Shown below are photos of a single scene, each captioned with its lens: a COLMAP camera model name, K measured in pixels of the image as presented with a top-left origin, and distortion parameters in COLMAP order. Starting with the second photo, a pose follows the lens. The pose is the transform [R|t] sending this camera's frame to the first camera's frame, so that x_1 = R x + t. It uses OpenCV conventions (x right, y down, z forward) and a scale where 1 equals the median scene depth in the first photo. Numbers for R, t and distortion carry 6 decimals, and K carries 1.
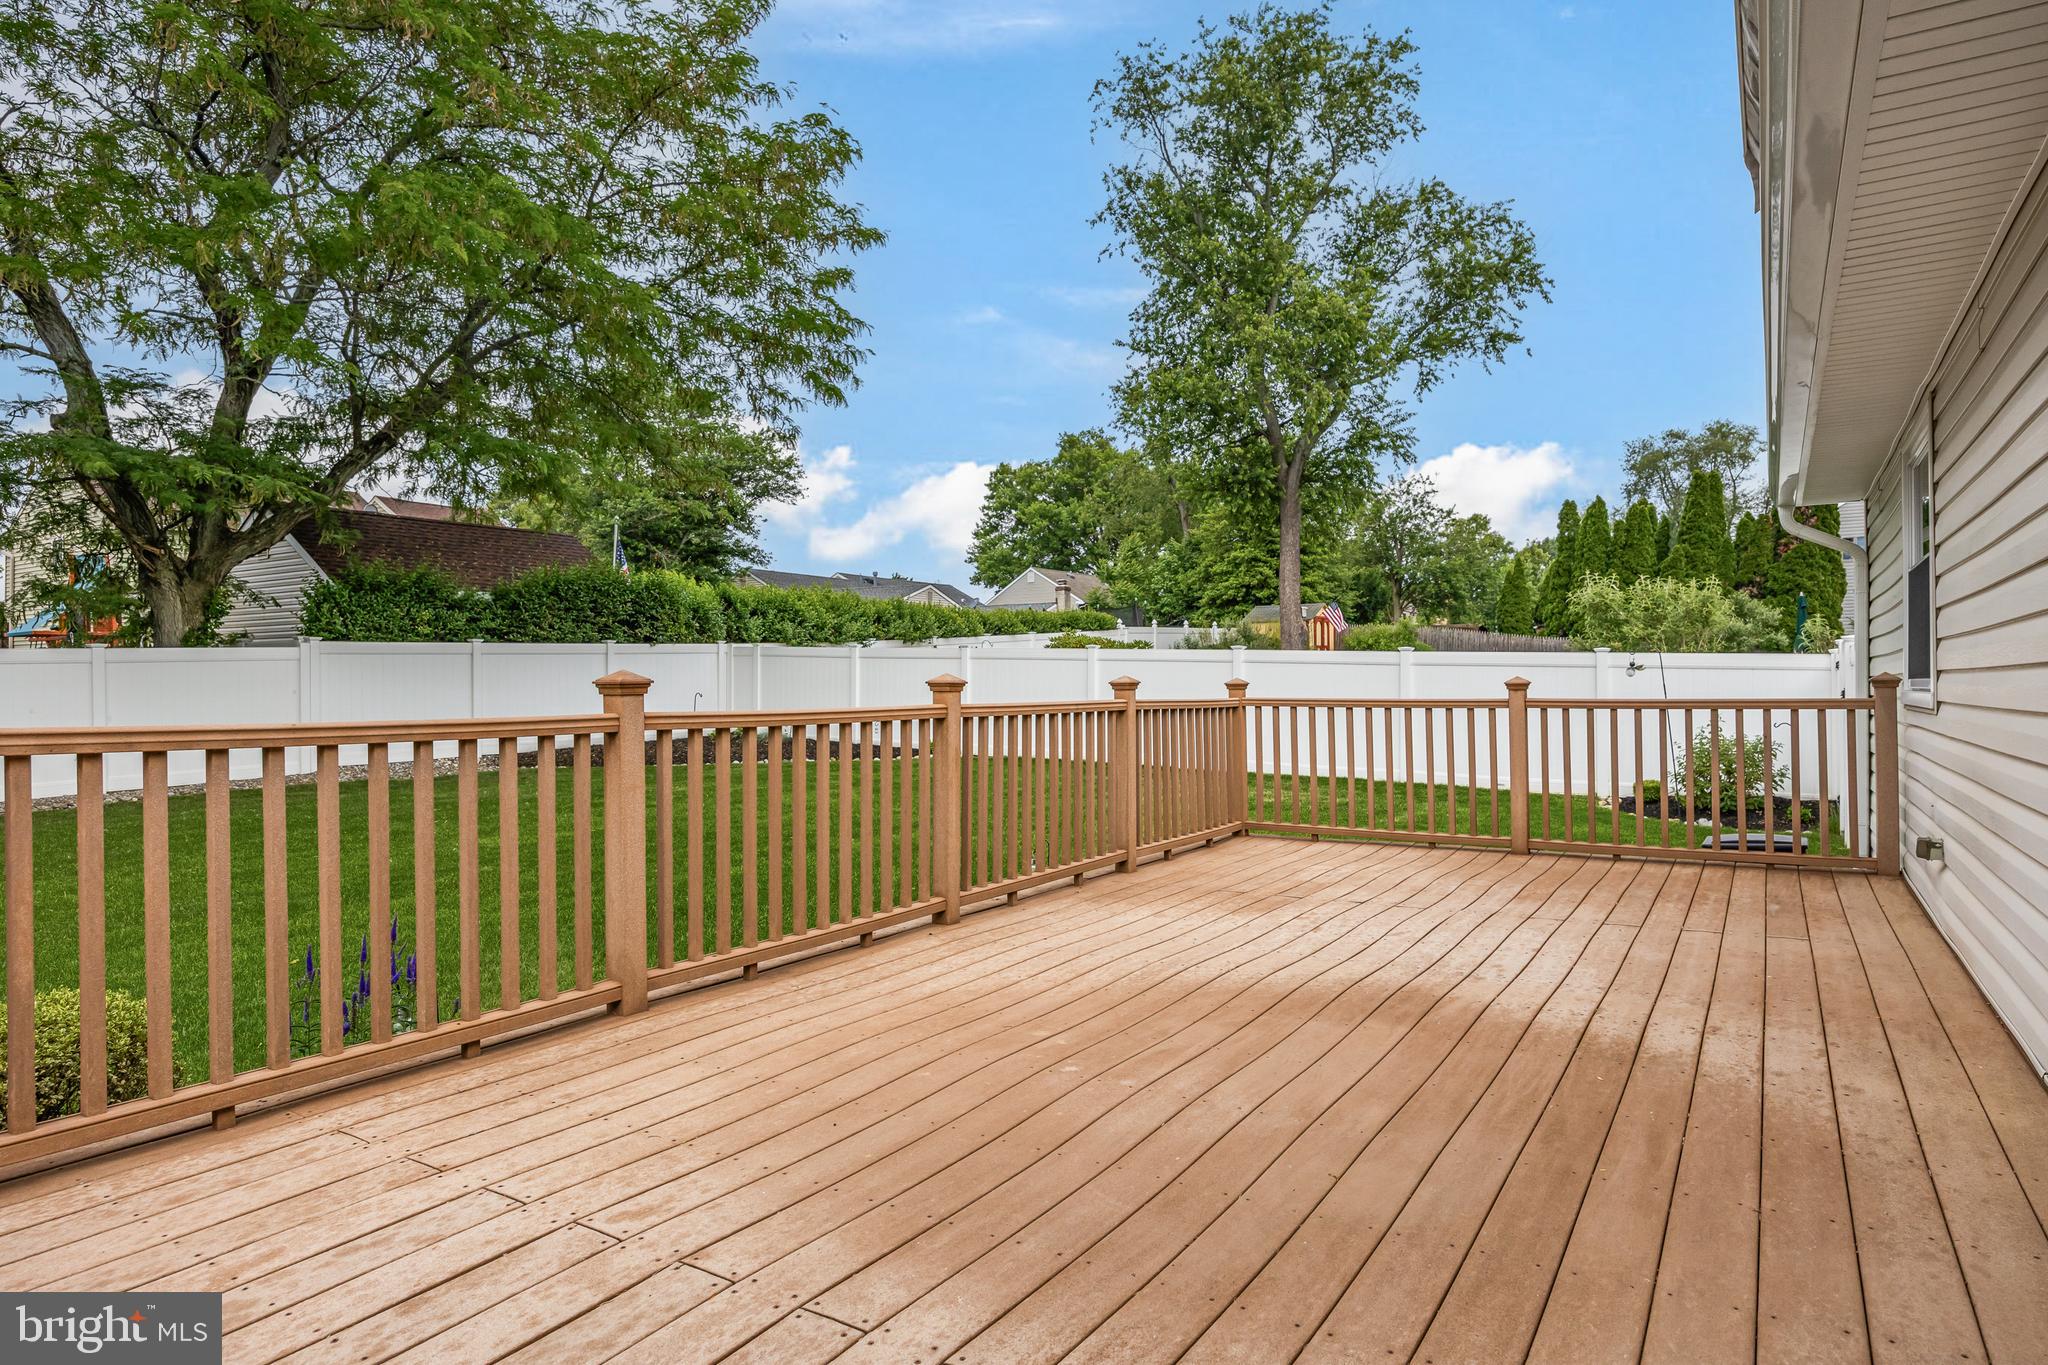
lens RADIAL K [[1221.5, 0, 1021.2], [0, 1221.5, 685.0], [0, 0, 1]] dist [-0.010089, -0.002044]
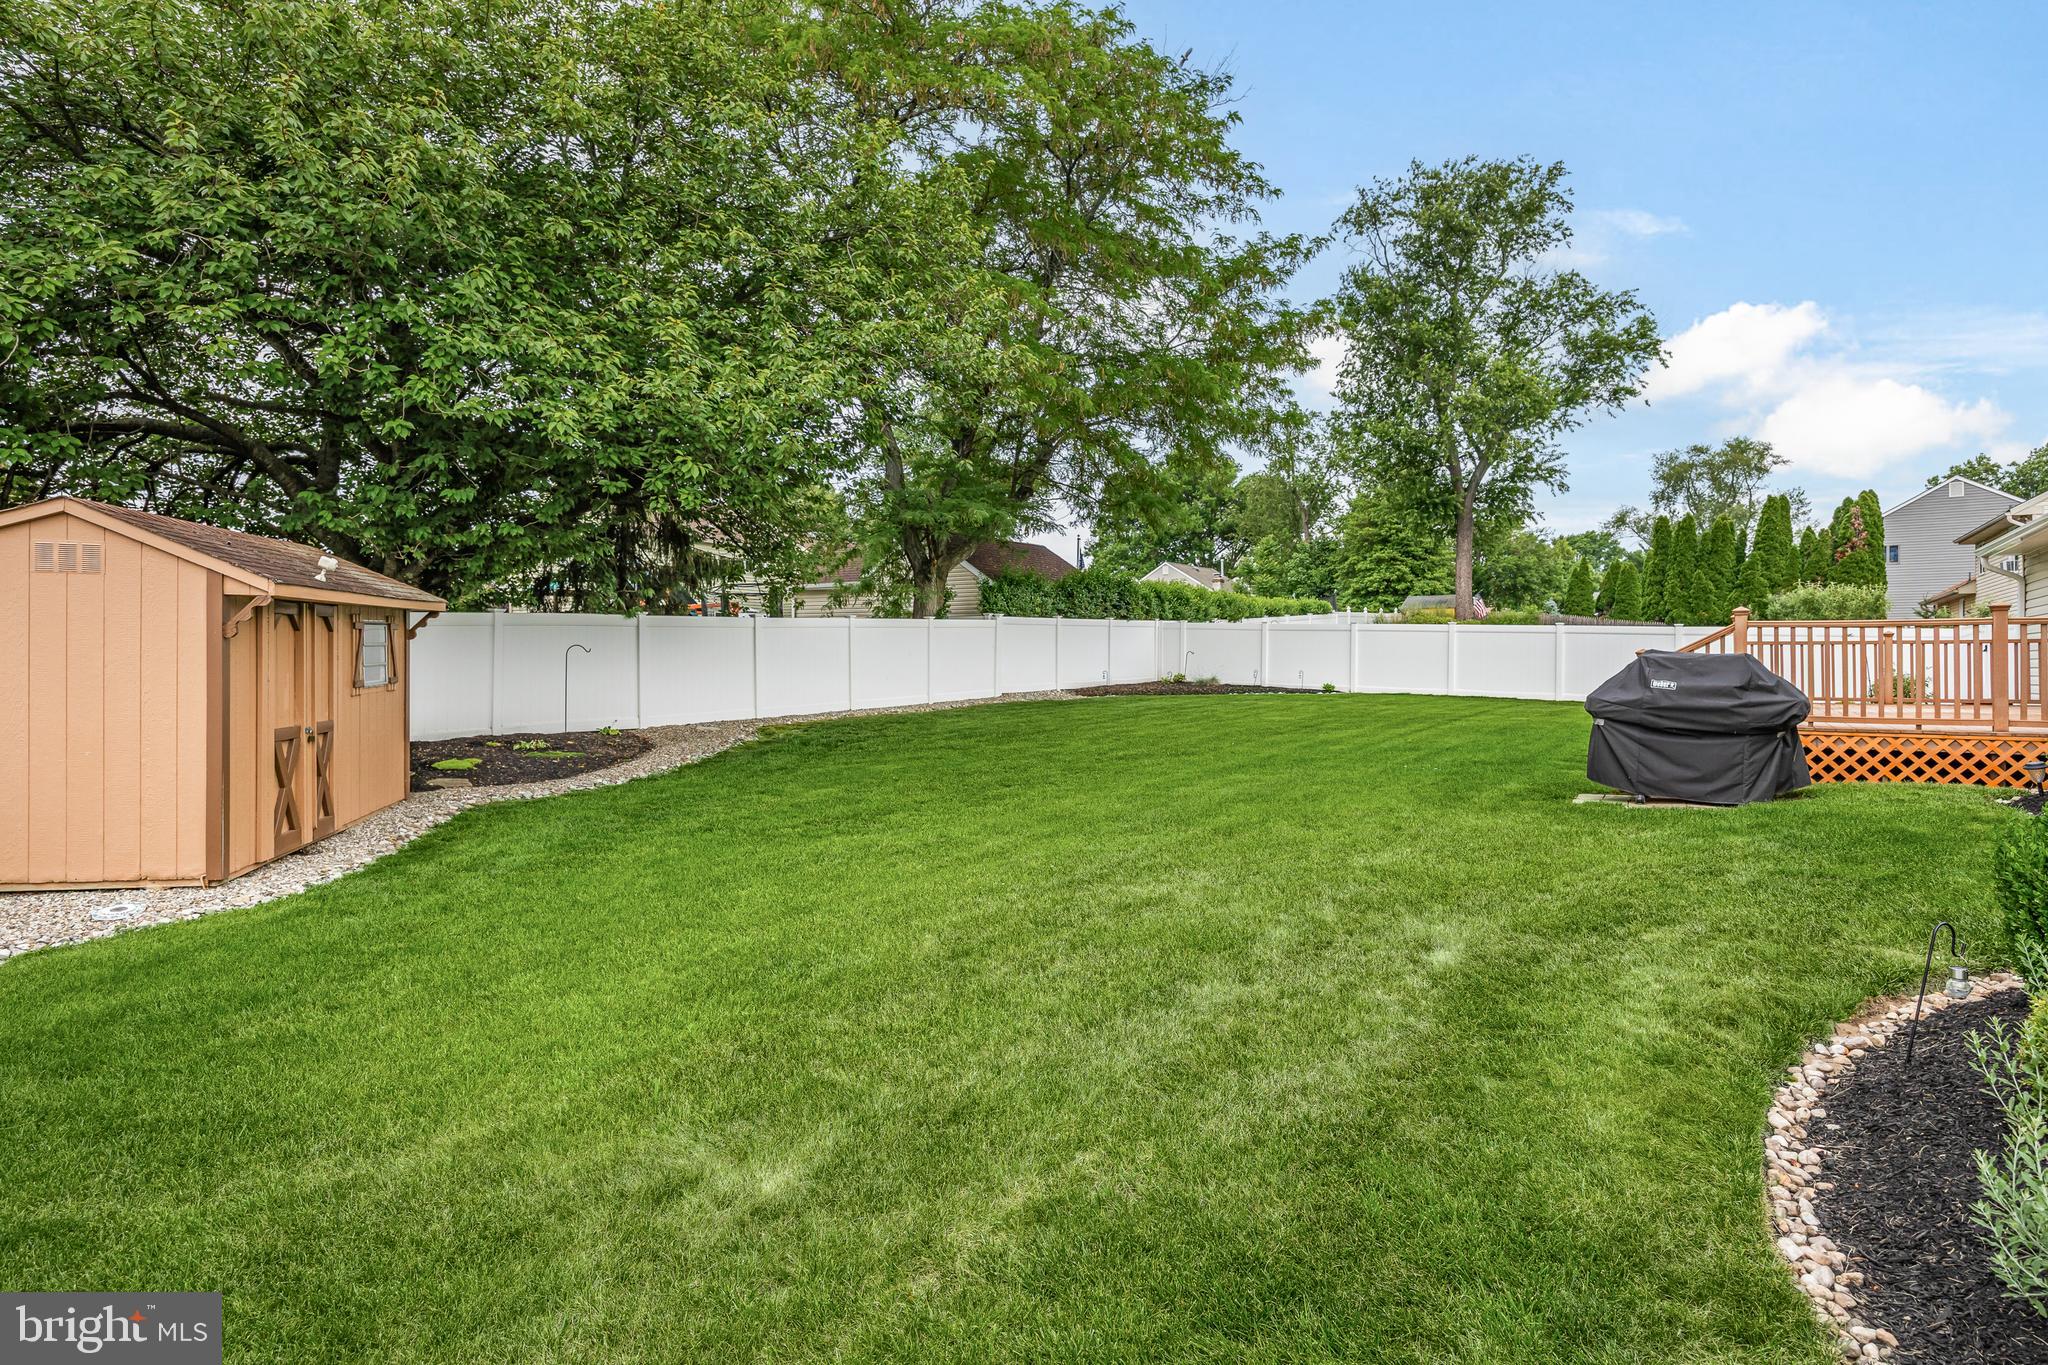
lens RADIAL K [[1113.3, 0, 1026.1], [0, 1113.3, 676.0], [0, 0, 1]] dist [-0.004941, -0.000975]
pose [[0.999695, 0.008140, -0.023312, -0.214340], [-0.007905, 0.999917, 0.010158, 0.011994], [0.023393, -0.009970, 0.999677, -0.207496]]
